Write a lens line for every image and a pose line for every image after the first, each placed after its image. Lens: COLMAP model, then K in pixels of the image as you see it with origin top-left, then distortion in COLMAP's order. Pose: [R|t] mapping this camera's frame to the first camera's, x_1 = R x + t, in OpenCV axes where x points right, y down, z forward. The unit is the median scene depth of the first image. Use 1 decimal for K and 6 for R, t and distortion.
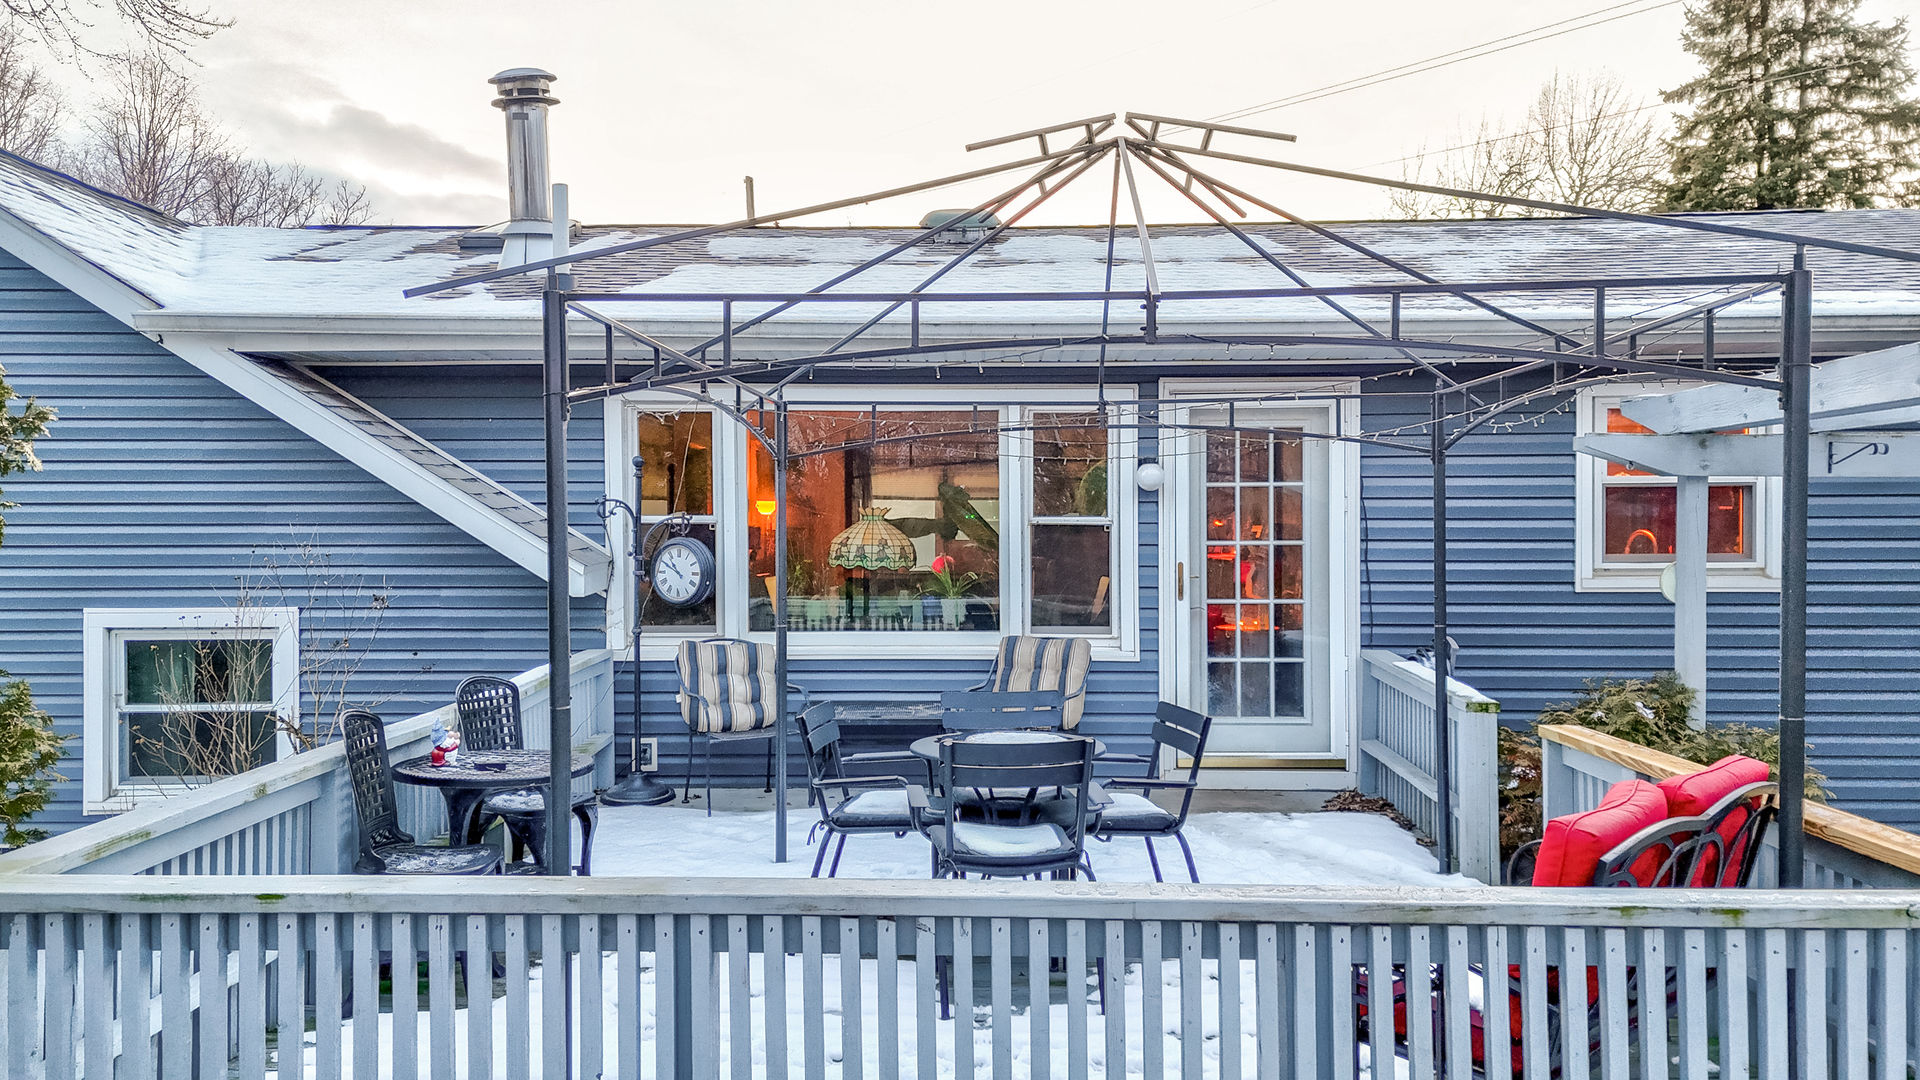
lens RADIAL K [[1414.0, 0, 955.5], [0, 1414.0, 541.7], [0, 0, 1]] dist [0.084380, -0.052406]
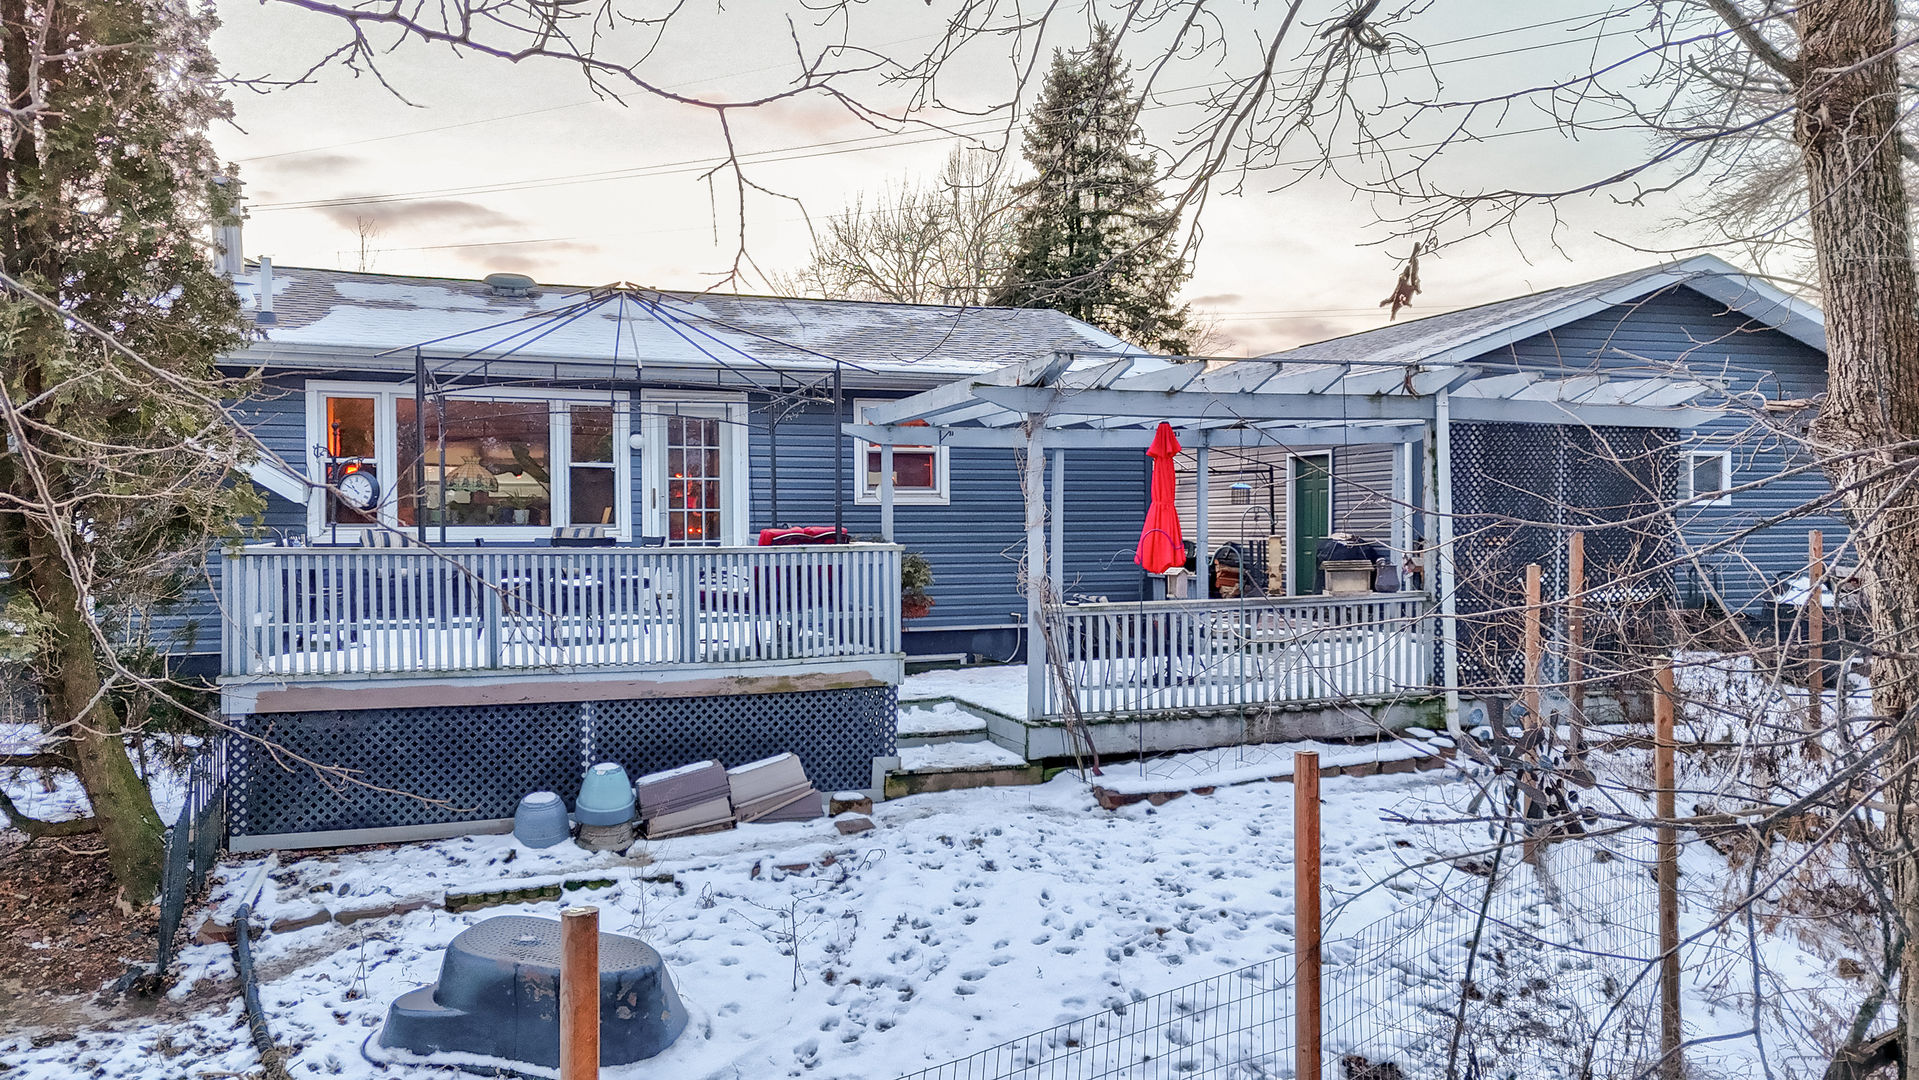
lens RADIAL K [[1413.3, 0, 955.0], [0, 1413.3, 541.7], [0, 0, 1]] dist [0.084380, -0.052406]
pose [[0.934026, -0.004308, 0.357179, -0.134824], [0.005409, 0.999983, -0.002084, 0.089030], [-0.357164, 0.003879, 0.934034, -0.861899]]
